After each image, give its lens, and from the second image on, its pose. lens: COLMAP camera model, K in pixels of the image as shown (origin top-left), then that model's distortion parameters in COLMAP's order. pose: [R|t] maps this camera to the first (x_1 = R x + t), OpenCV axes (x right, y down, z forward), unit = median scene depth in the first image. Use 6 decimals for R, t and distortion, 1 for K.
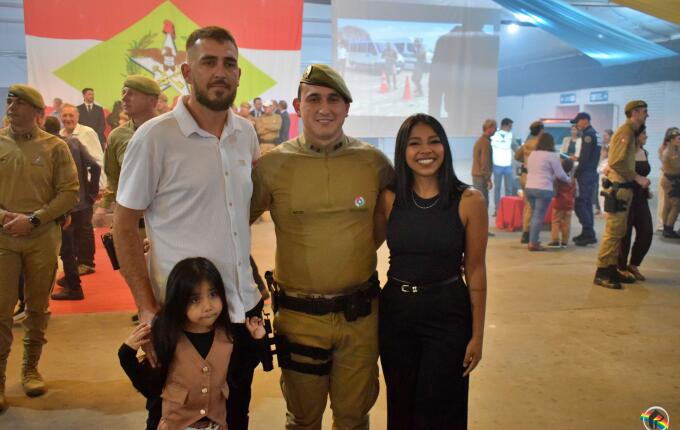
lens RADIAL K [[701.3, 0, 340.0], [0, 701.3, 215.0], [0, 0, 1]] dist [-0.000610, -0.002210]
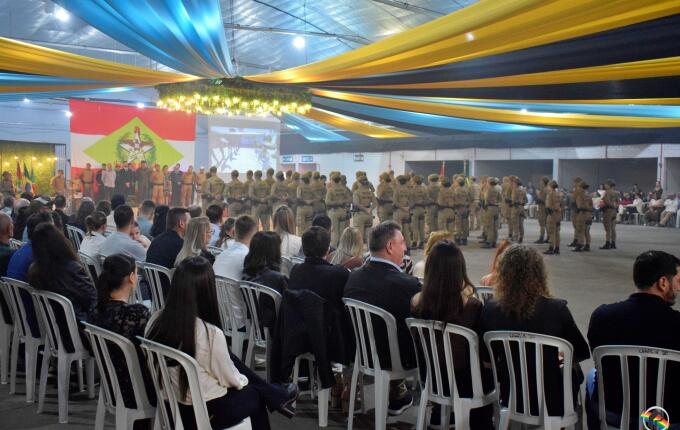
lens RADIAL K [[701.3, 0, 340.0], [0, 701.3, 215.0], [0, 0, 1]] dist [-0.000610, -0.002210]
pose [[0.892429, -0.021375, 0.450680, -0.639847], [0.049660, 0.997462, -0.051029, 0.112599], [-0.448446, 0.067921, 0.891226, -1.059765]]
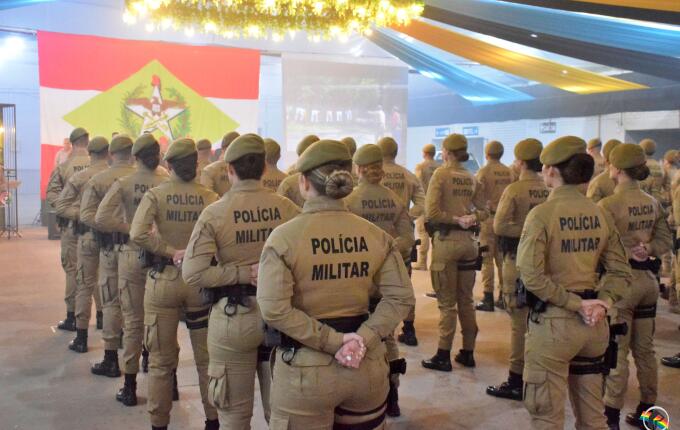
lens RADIAL K [[792.1, 0, 340.0], [0, 792.1, 215.0], [0, 0, 1]] dist [-0.017280, -0.021027]
pose [[0.976547, -0.019537, 0.214416, -0.230768], [0.029766, 0.998562, -0.044580, 0.038009], [-0.213237, 0.049917, 0.975725, -0.407147]]
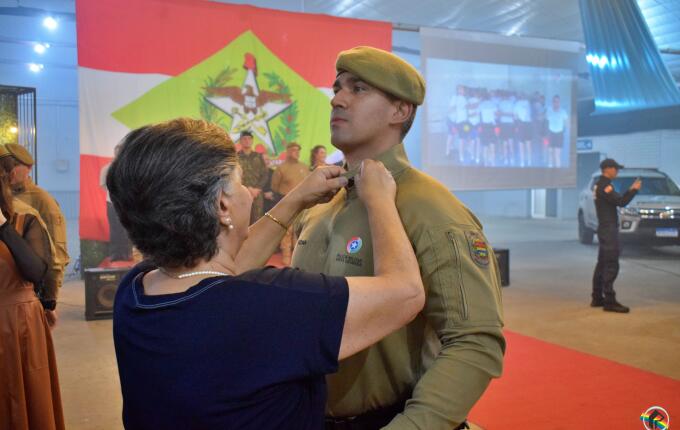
lens RADIAL K [[701.3, 0, 340.0], [0, 701.3, 215.0], [0, 0, 1]] dist [-0.000610, -0.002210]
pose [[0.982031, -0.019369, 0.187722, -0.298760], [0.032446, 0.997236, -0.066846, -0.027103], [-0.185909, 0.071735, 0.979945, 0.176318]]
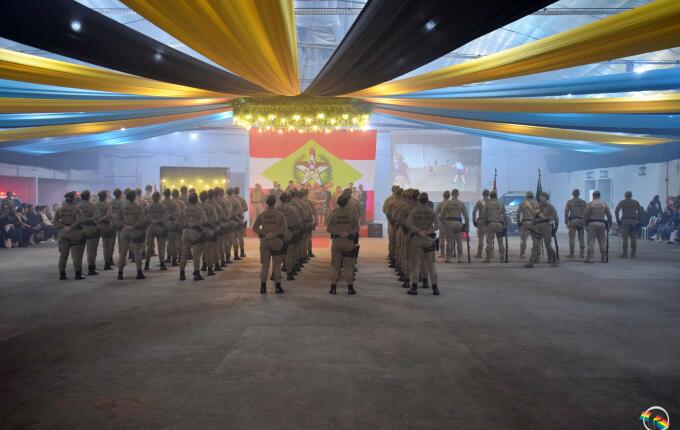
lens RADIAL K [[701.3, 0, 340.0], [0, 701.3, 215.0], [0, 0, 1]] dist [-0.000610, -0.002210]
pose [[0.972268, -0.000760, -0.233870, 0.335206], [-0.021438, 0.995495, -0.092359, 0.119844], [0.232886, 0.094811, 0.967871, -1.021594]]
